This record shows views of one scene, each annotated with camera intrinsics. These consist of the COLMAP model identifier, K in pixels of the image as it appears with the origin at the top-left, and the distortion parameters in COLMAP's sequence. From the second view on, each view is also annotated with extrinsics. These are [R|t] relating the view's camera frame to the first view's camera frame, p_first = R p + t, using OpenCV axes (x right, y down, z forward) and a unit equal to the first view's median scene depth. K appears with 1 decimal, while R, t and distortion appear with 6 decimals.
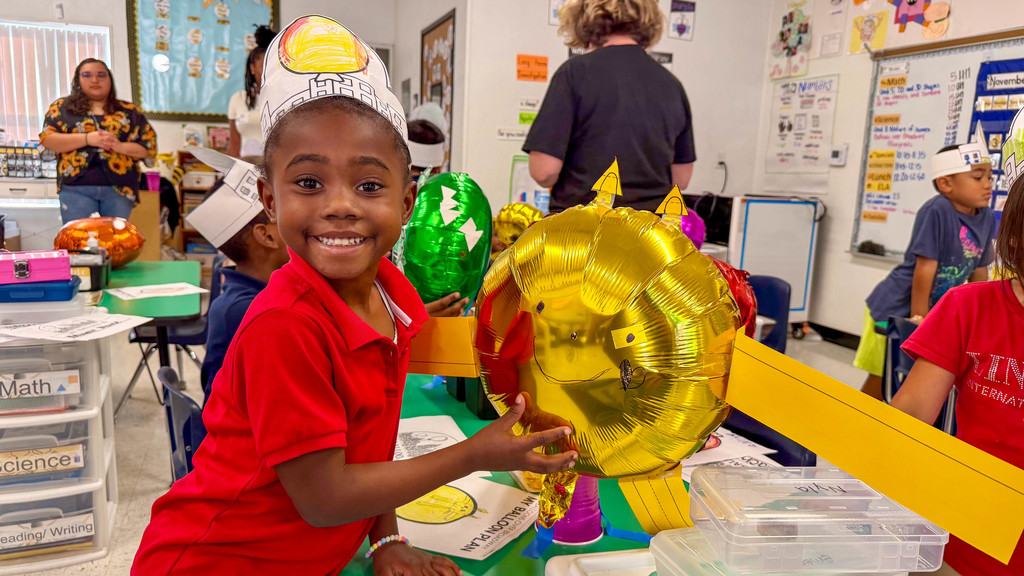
lens RADIAL K [[748.3, 0, 540.9], [0, 748.3, 310.6], [0, 0, 1]] dist [0.028488, -0.030924]
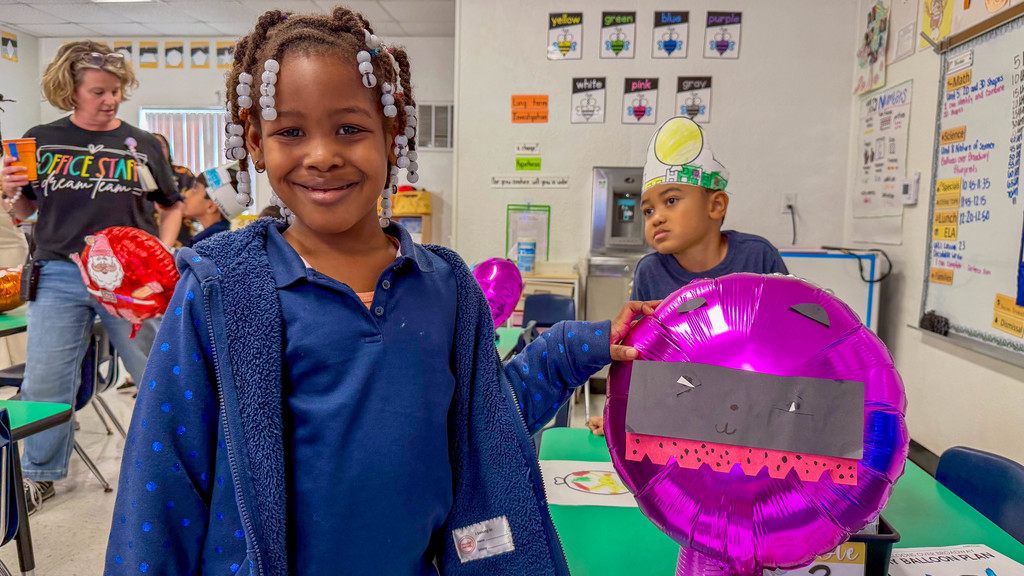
lens RADIAL K [[748.3, 0, 522.6], [0, 748.3, 302.4], [0, 0, 1]] dist [0.028488, -0.030924]
pose [[0.897982, 0.025327, -0.439303, 0.384334], [-0.064466, 0.995142, -0.074402, -0.024677], [0.435285, 0.095132, 0.895253, 0.215003]]
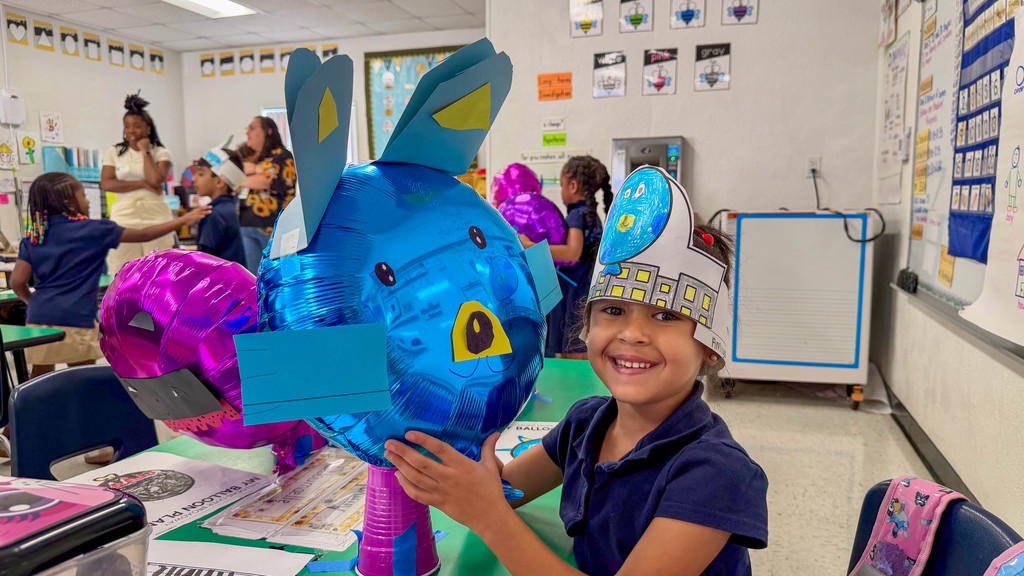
lens RADIAL K [[748.3, 0, 521.5], [0, 748.3, 309.2], [0, 0, 1]] dist [0.028488, -0.030924]
pose [[0.783013, 0.037573, -0.620869, 0.558489], [-0.076550, 0.996407, -0.036242, -0.005585], [0.617277, 0.075905, 0.783076, 0.255904]]
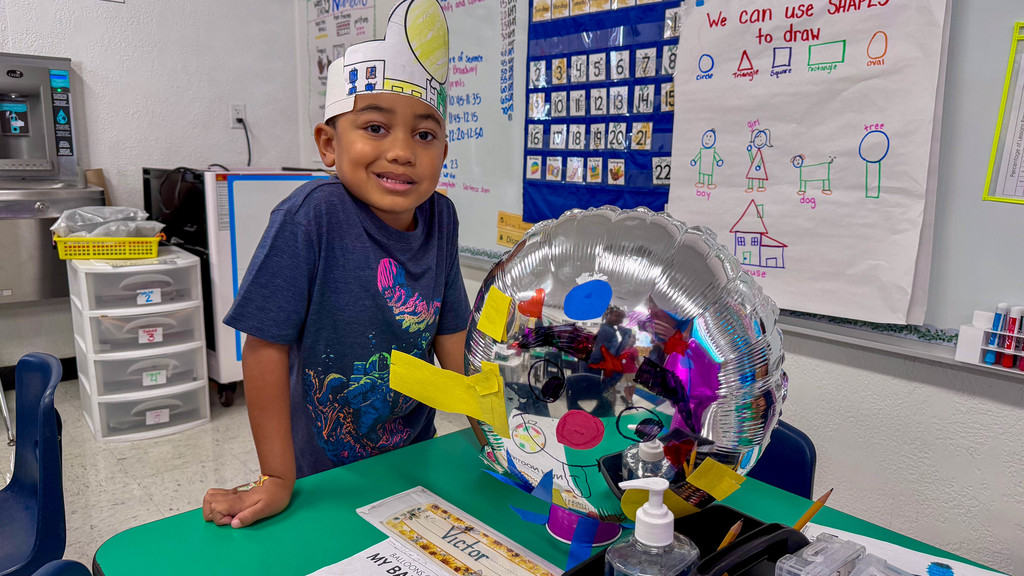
lens RADIAL K [[748.3, 0, 516.6], [0, 748.3, 323.3], [0, 0, 1]] dist [0.028488, -0.030924]
pose [[0.945966, -0.090829, 0.311284, 0.283772], [0.076997, 0.995431, 0.056468, -0.042911], [-0.314990, -0.029449, 0.948638, 0.329943]]
